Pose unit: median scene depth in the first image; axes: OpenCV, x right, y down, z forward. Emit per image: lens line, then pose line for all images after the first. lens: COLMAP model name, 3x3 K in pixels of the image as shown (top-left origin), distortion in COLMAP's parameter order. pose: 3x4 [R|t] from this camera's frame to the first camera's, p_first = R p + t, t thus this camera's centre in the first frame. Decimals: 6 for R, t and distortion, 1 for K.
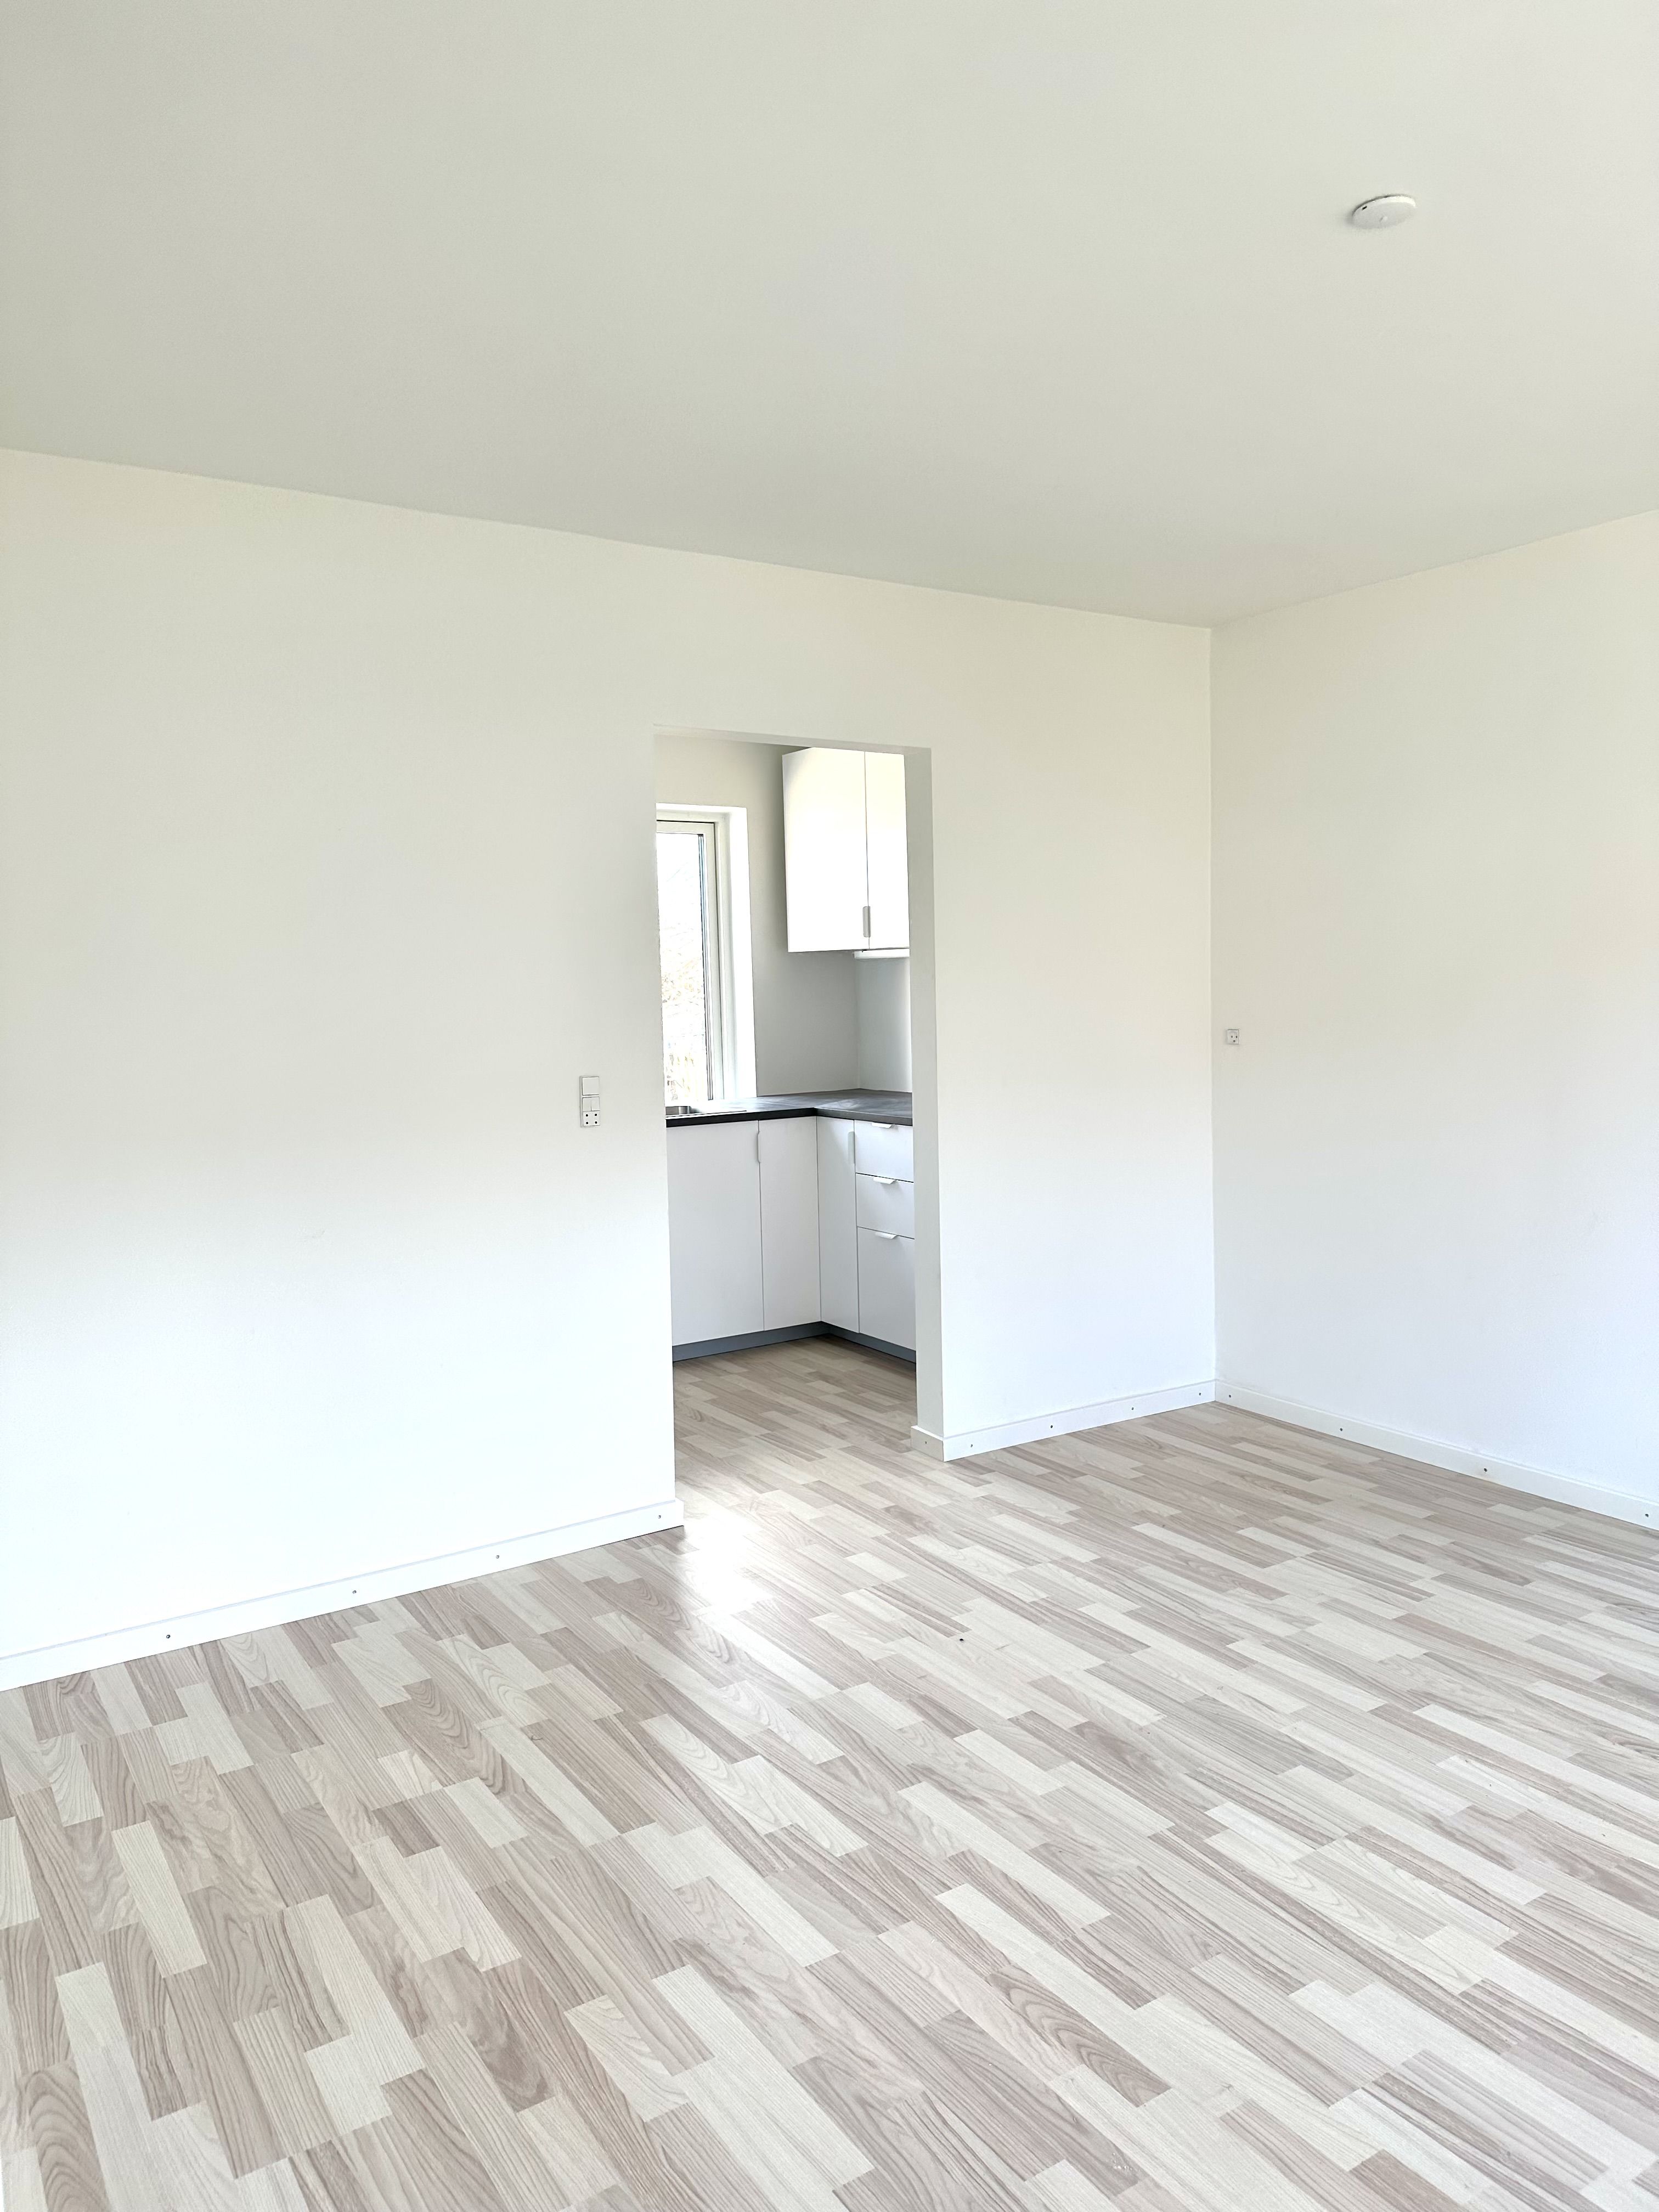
lens RADIAL K [[1525.1, 0, 813.9], [0, 1525.1, 1124.6], [0, 0, 1]] dist [0.025295, -0.035578]
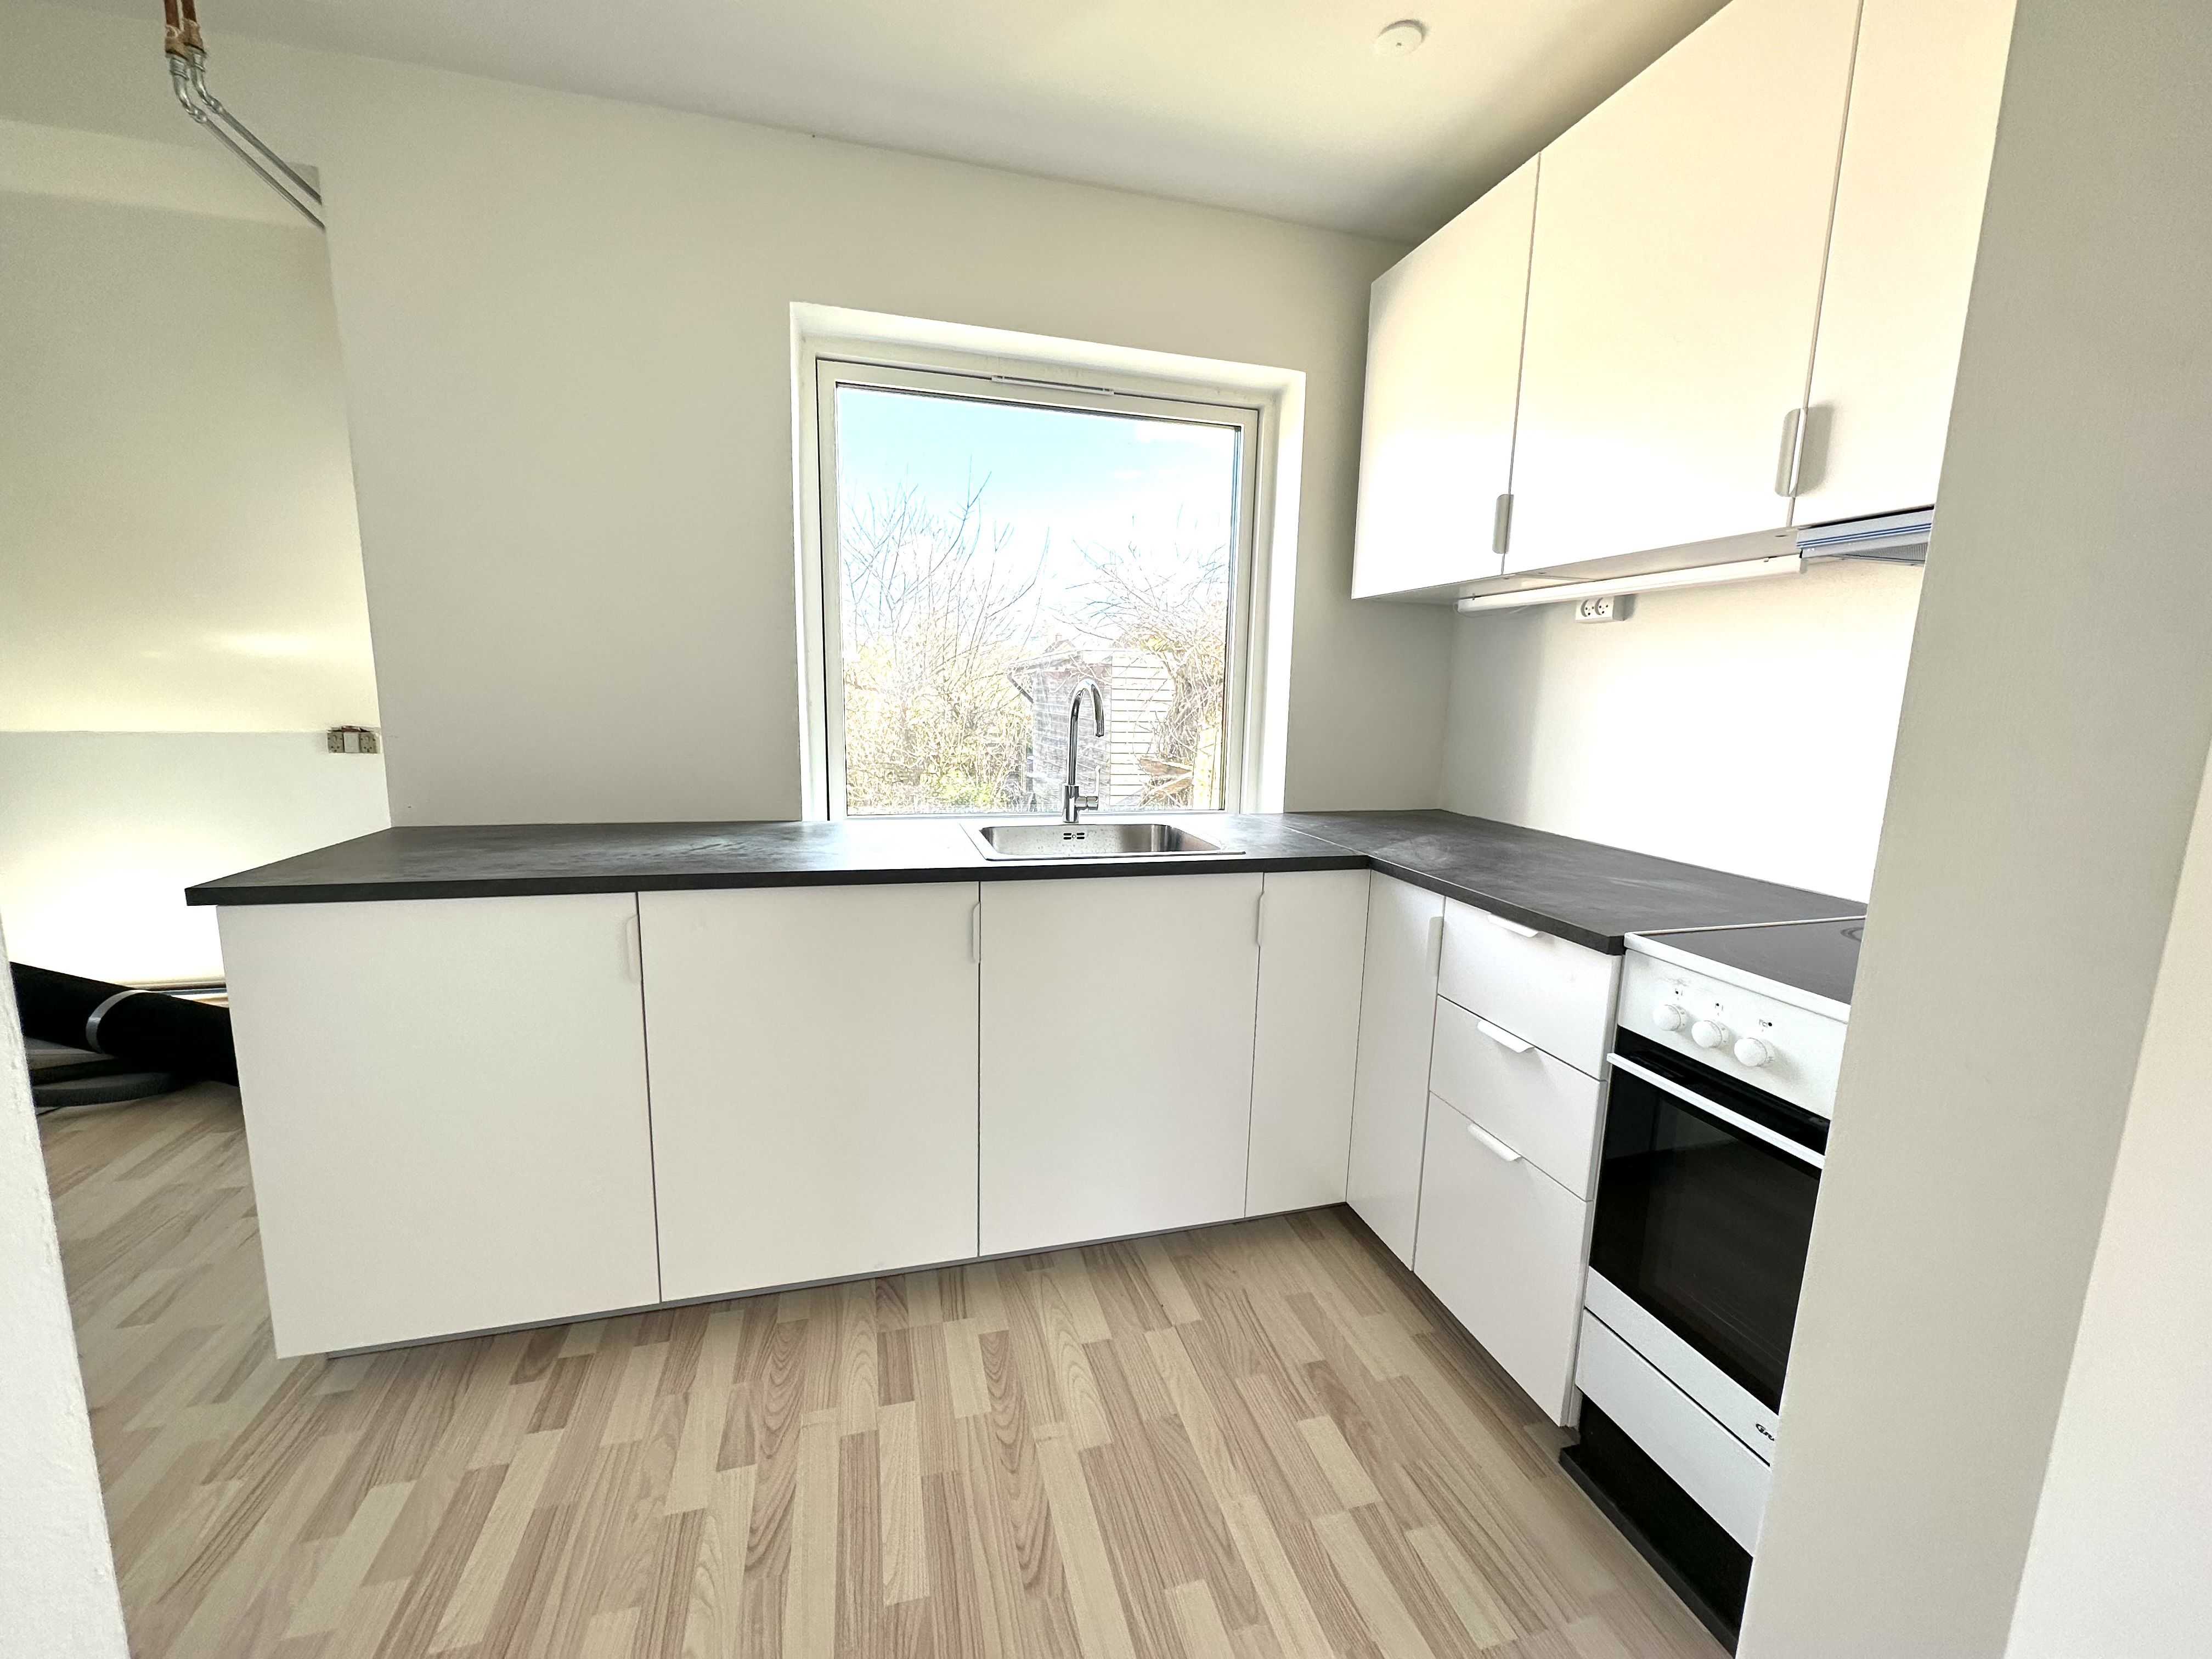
lens RADIAL K [[873.6, 0, 1107.4], [0, 873.6, 828.9], [0, 0, 1]] dist [-0.007549, 0.000609]
pose [[0.954946, 0.095182, -0.281101, -0.004148], [-0.077350, 0.994262, 0.073889, -0.066705], [0.286521, -0.048816, 0.956829, 1.187656]]
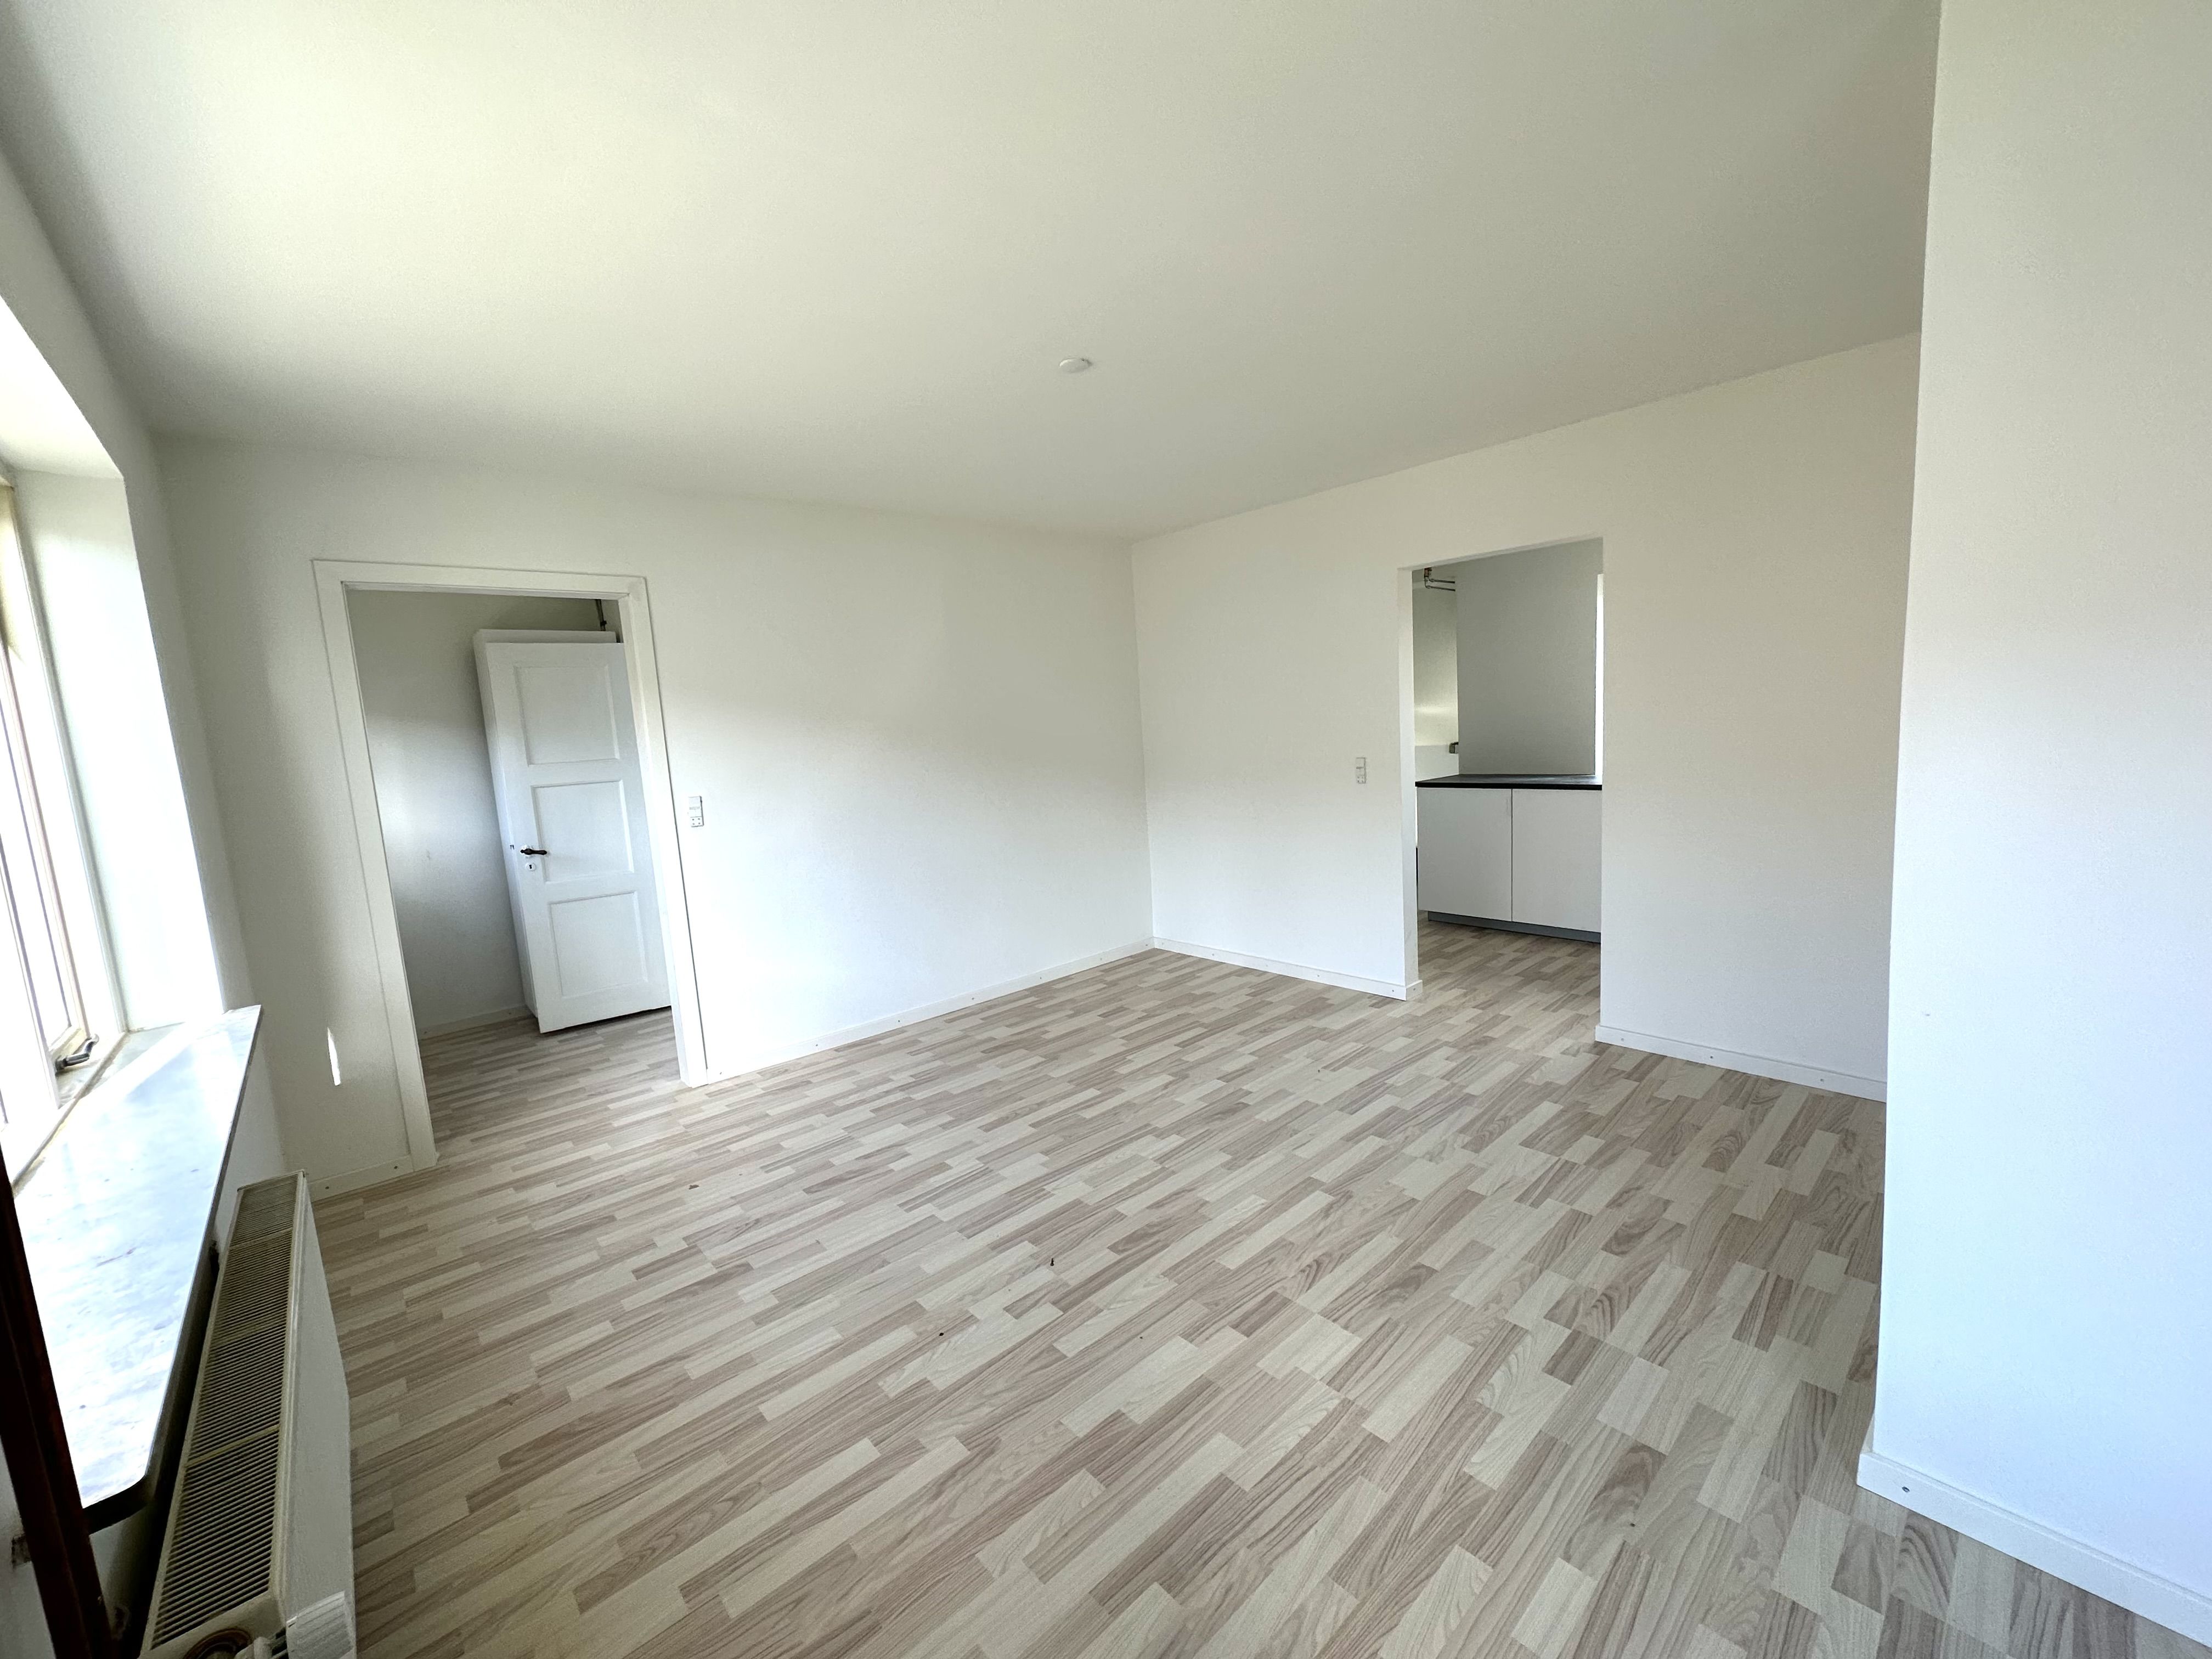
lens RADIAL K [[873.6, 0, 1107.7], [0, 873.6, 840.2], [0, 0, 1]] dist [-0.007549, 0.000609]
pose [[0.171921, 0.149381, -0.973719, 1.059206], [-0.037726, 0.988709, 0.145020, -0.087175], [0.984388, 0.011803, 0.175615, 0.560958]]
